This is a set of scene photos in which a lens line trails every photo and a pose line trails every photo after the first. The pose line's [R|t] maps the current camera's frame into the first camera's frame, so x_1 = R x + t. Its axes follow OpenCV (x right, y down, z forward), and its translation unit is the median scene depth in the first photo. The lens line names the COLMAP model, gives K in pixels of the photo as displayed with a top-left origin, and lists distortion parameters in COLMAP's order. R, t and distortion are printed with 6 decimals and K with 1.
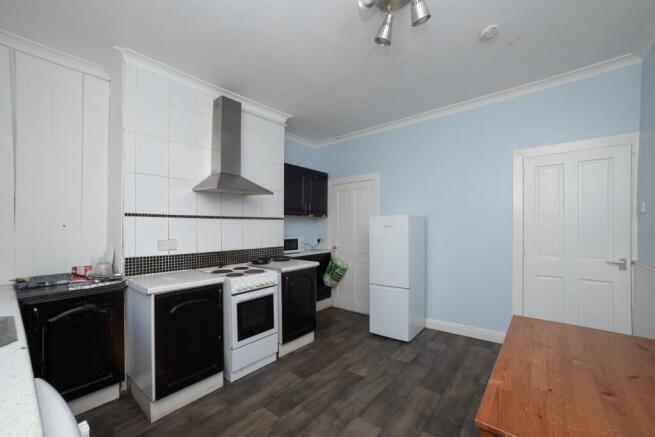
lens RADIAL K [[268.9, 0, 326.1], [0, 268.9, 222.8], [0, 0, 1]] dist [-0.017641, 0.000979]
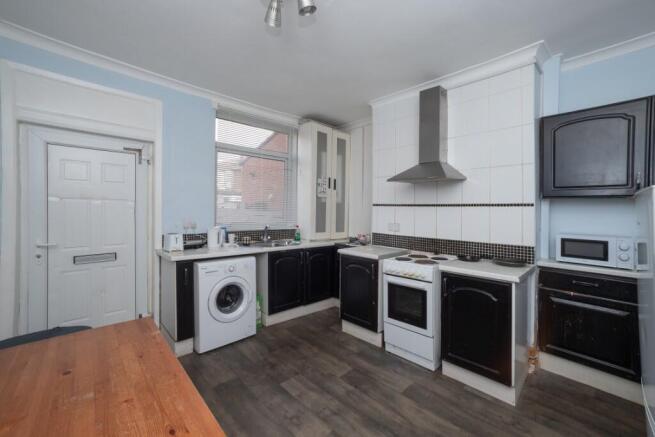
lens RADIAL K [[268.9, 0, 333.2], [0, 268.9, 208.3], [0, 0, 1]] dist [-0.017641, 0.000979]
pose [[-0.107861, -0.013957, -0.994068, 0.809535], [-0.007649, 0.999884, -0.013209, 0.009116], [0.994137, 0.006179, -0.107956, 0.891481]]
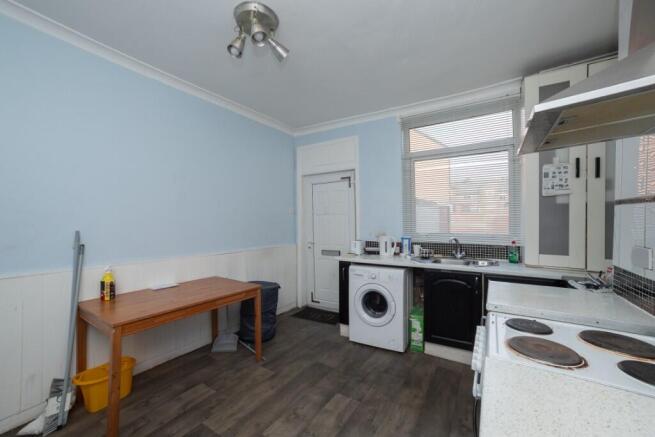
lens RADIAL K [[268.9, 0, 328.5], [0, 268.9, 223.1], [0, 0, 1]] dist [-0.017641, 0.000979]
pose [[-0.990861, 0.010284, -0.134493, 0.010001], [0.009368, 0.999928, 0.007445, 0.004020], [0.134560, 0.006117, -0.990887, 1.565709]]
